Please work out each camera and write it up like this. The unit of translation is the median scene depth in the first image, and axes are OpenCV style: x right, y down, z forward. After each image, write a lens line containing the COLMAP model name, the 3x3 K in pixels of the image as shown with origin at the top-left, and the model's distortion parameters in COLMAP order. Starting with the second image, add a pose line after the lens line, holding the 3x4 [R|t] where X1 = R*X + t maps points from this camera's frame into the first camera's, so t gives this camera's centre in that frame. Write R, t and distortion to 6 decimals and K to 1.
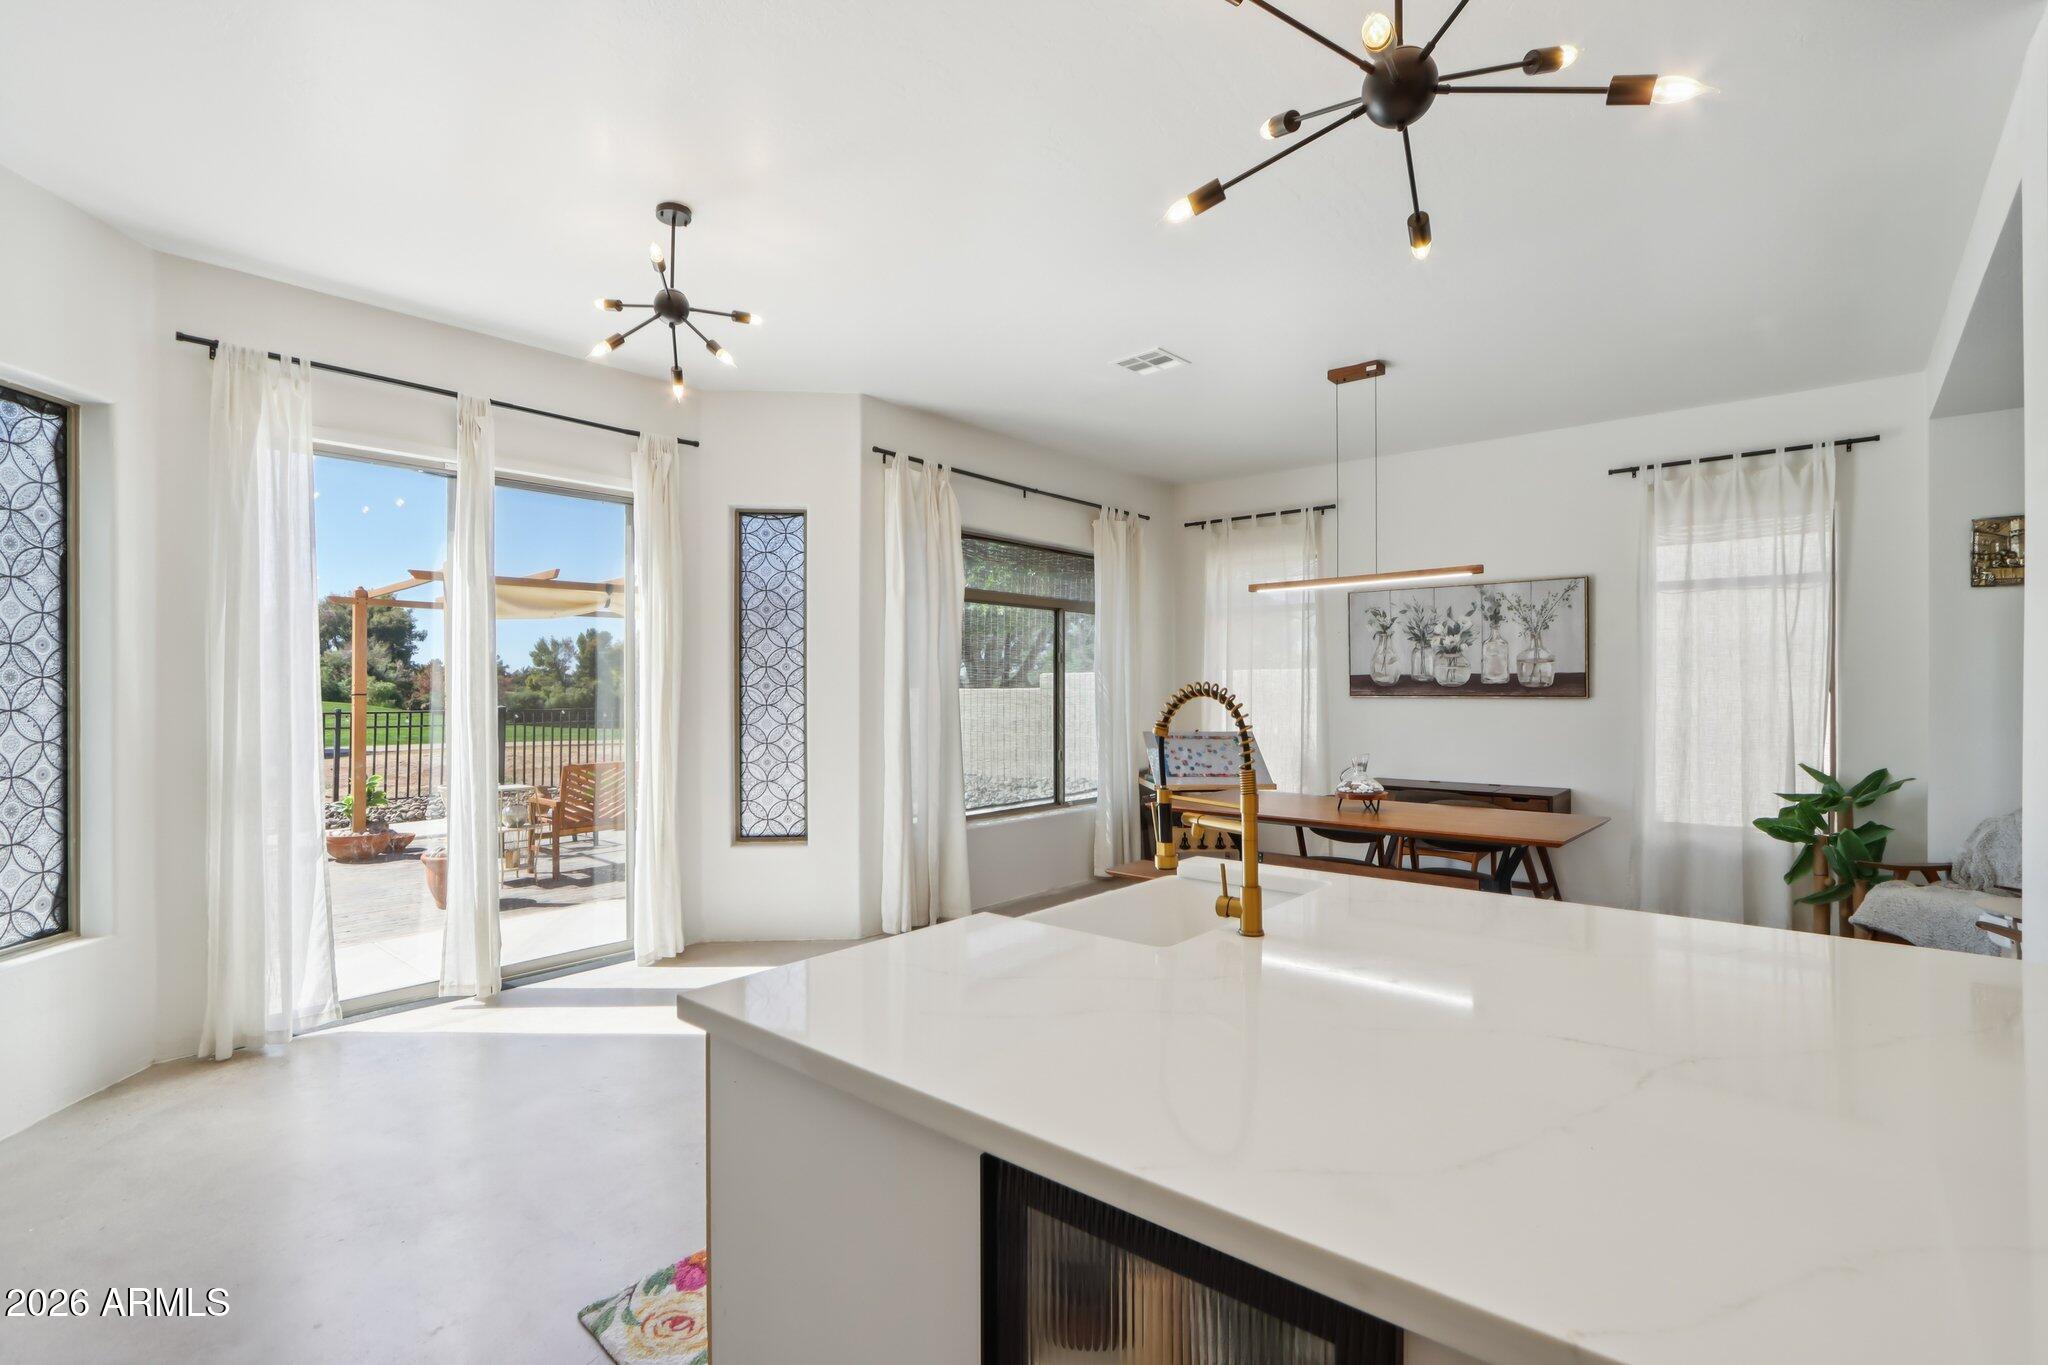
lens RADIAL K [[960.3, 0, 1023.4], [0, 960.3, 682.7], [0, 0, 1]] dist [-0.000367, 0.000006]
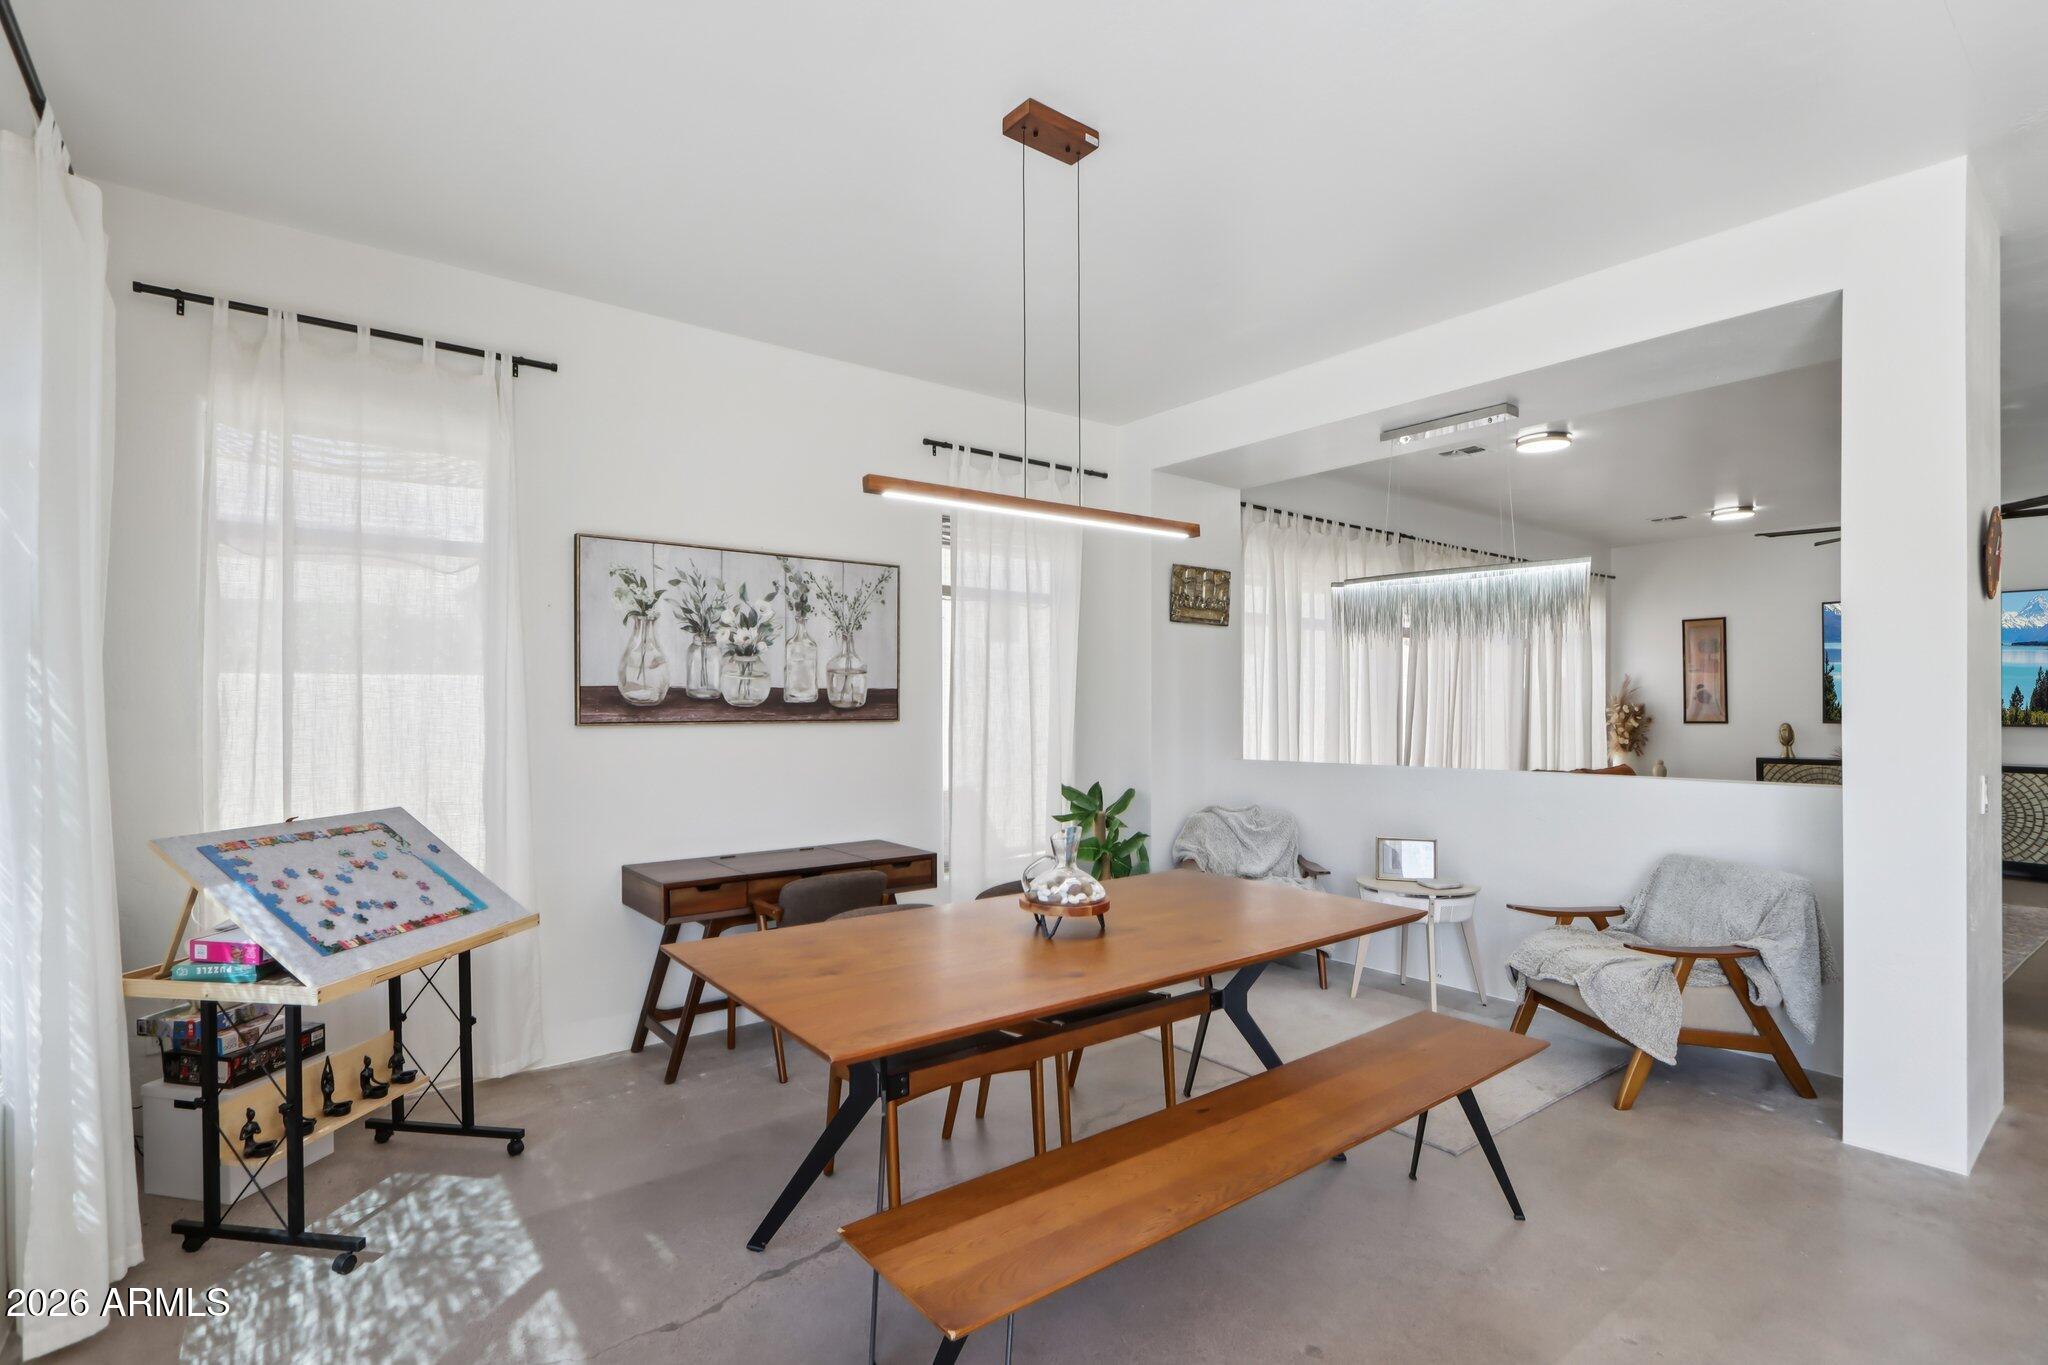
lens RADIAL K [[960.3, 0, 1018.7], [0, 960.3, 701.9], [0, 0, 1]] dist [-0.000367, 0.000006]
pose [[0.208542, 0.004912, 0.978001, -0.149724], [0.000267, 0.999987, -0.005079, 0.003932], [-0.978013, 0.001320, 0.208538, 0.691797]]
